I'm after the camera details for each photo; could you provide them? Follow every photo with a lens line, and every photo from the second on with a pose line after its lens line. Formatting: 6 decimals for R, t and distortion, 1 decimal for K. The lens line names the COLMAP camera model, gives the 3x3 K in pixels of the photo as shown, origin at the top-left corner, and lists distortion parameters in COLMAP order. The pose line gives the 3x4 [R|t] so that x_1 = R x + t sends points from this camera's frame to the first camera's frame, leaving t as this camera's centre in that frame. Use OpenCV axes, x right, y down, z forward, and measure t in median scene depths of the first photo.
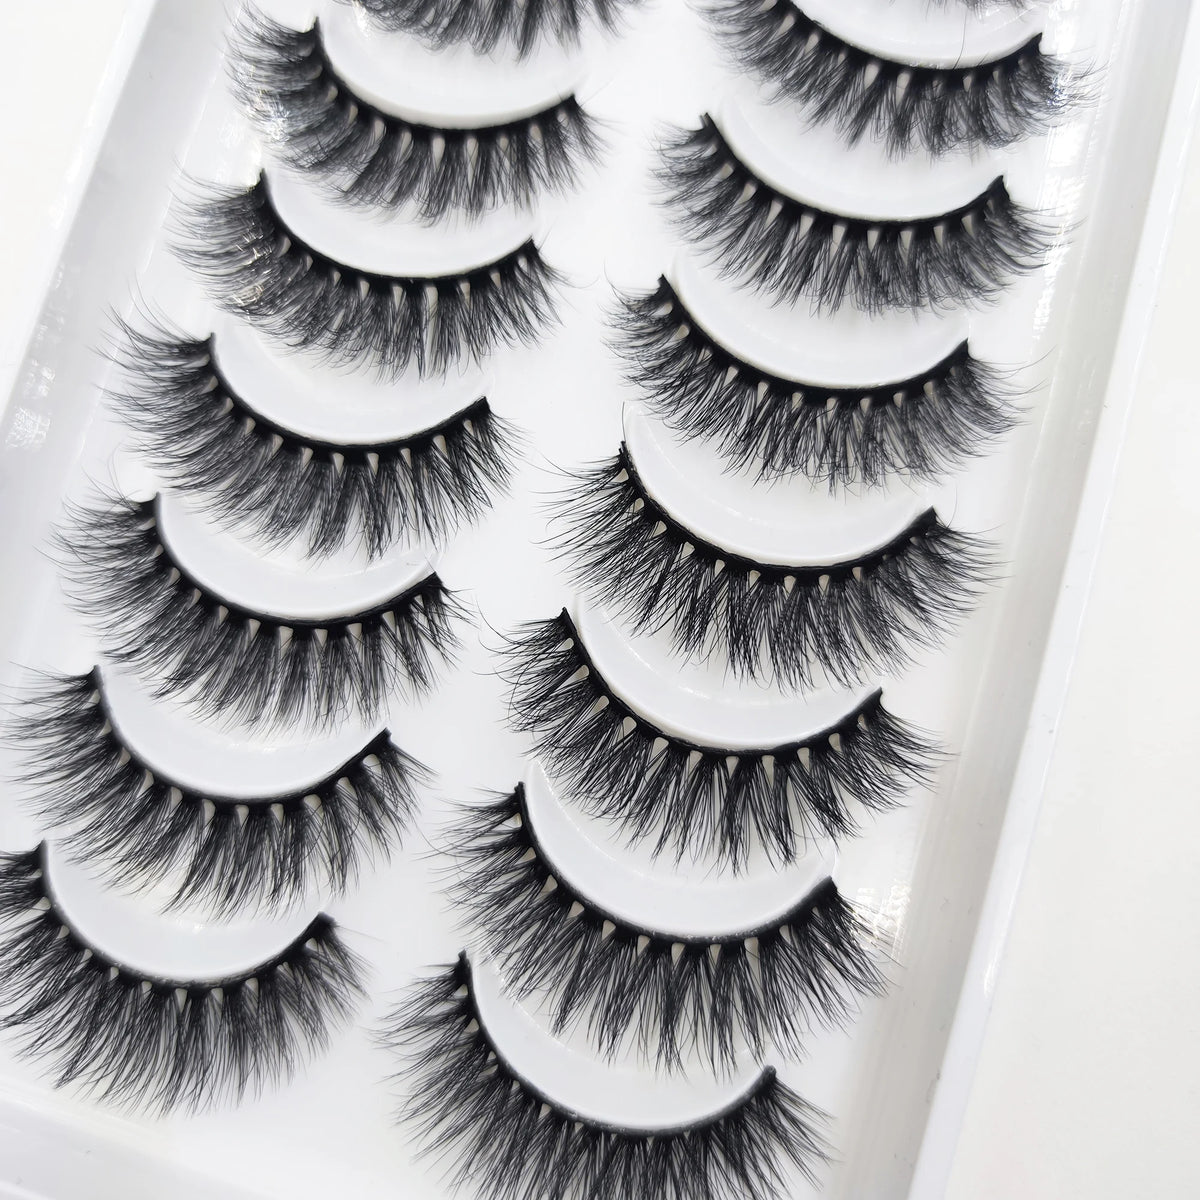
lens RADIAL K [[1228.7, 0, 600.0], [0, 1228.7, 600.0], [0, 0, 1]] dist [-0.057561, -0.000808]
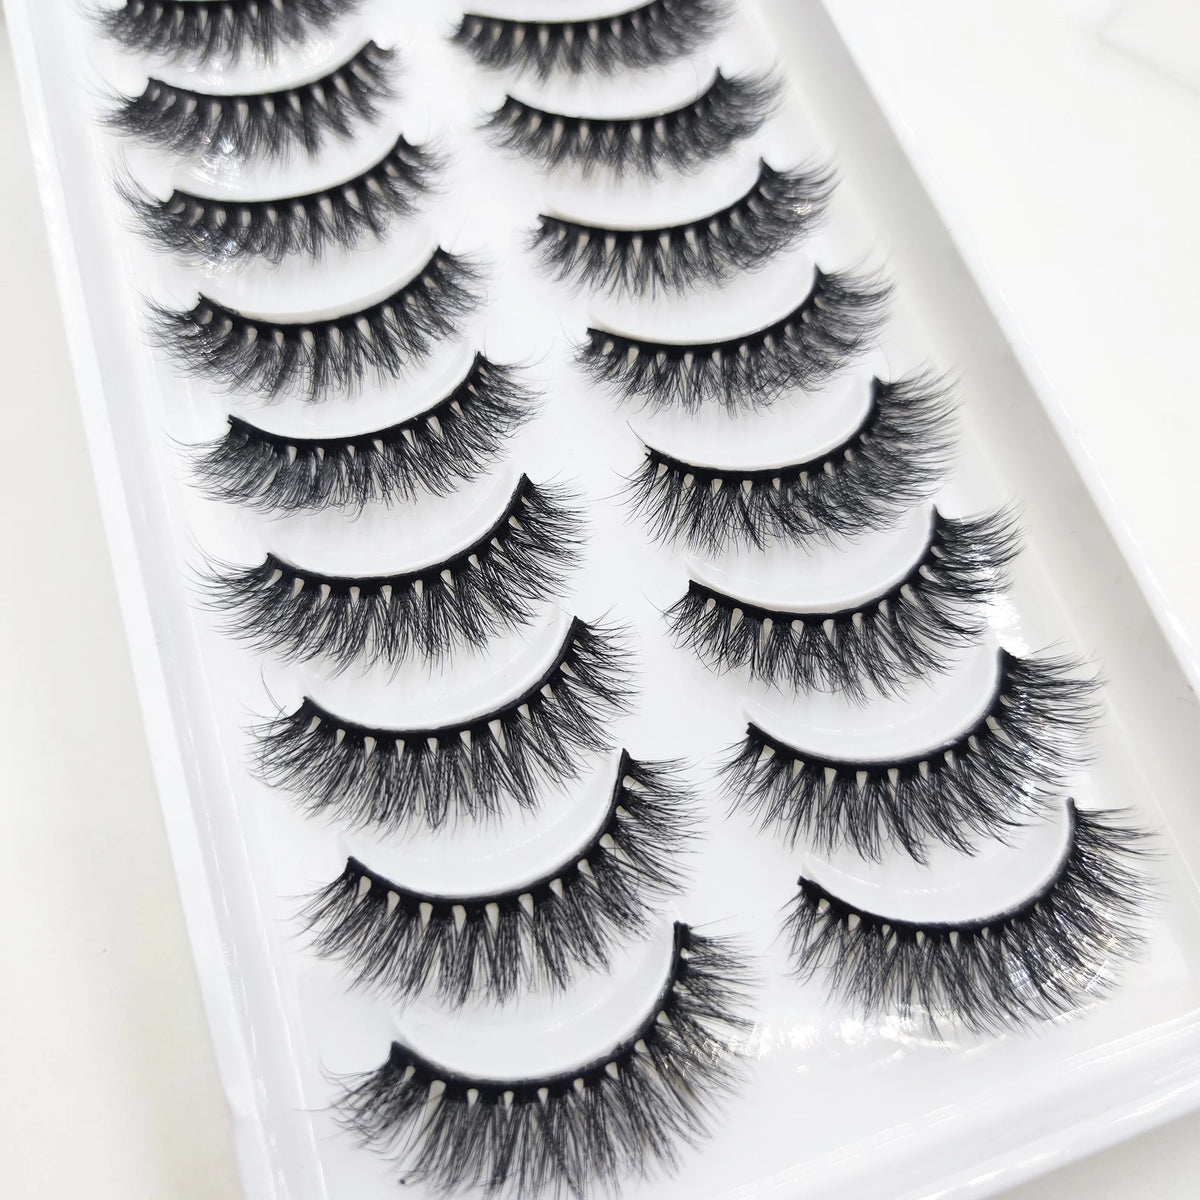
lens RADIAL K [[1228.7, 0, 600.0], [0, 1228.7, 600.0], [0, 0, 1]] dist [-0.057561, -0.000808]
pose [[0.815145, -0.489281, 0.310069, -0.464088], [0.551505, 0.819241, -0.157118, 0.156641], [-0.177147, 0.299078, 0.937641, -0.056377]]
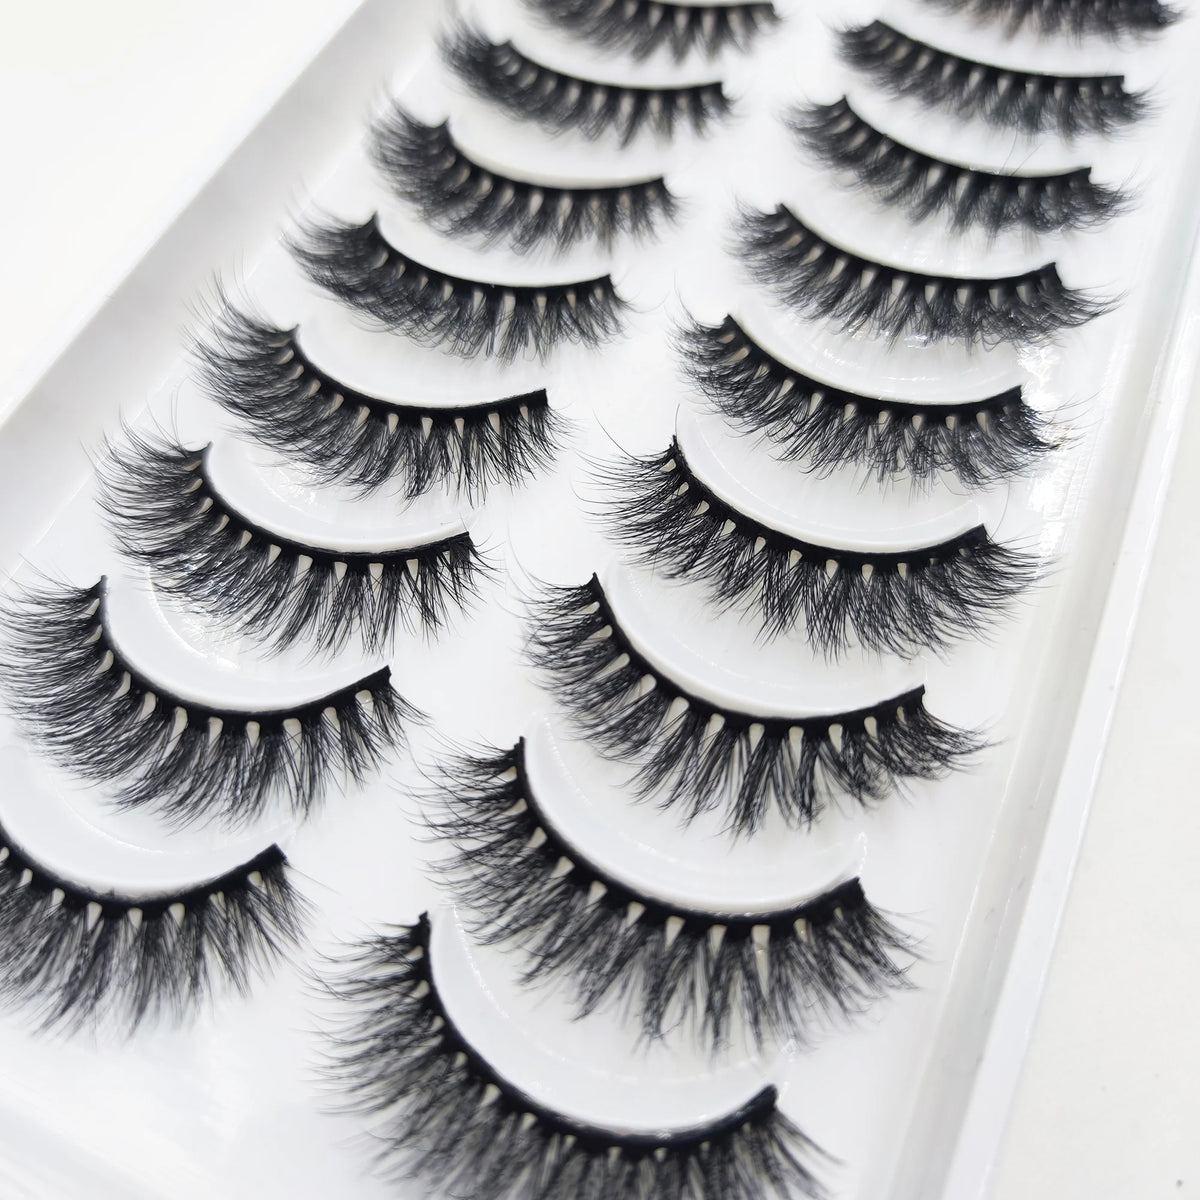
lens RADIAL K [[1228.7, 0, 600.0], [0, 1228.7, 600.0], [0, 0, 1]] dist [-0.057561, -0.000808]
pose [[0.991168, 0.121720, -0.052637, 0.028062], [-0.132552, 0.921417, -0.365268, 0.377647], [0.004040, 0.369019, 0.929413, 0.116070]]
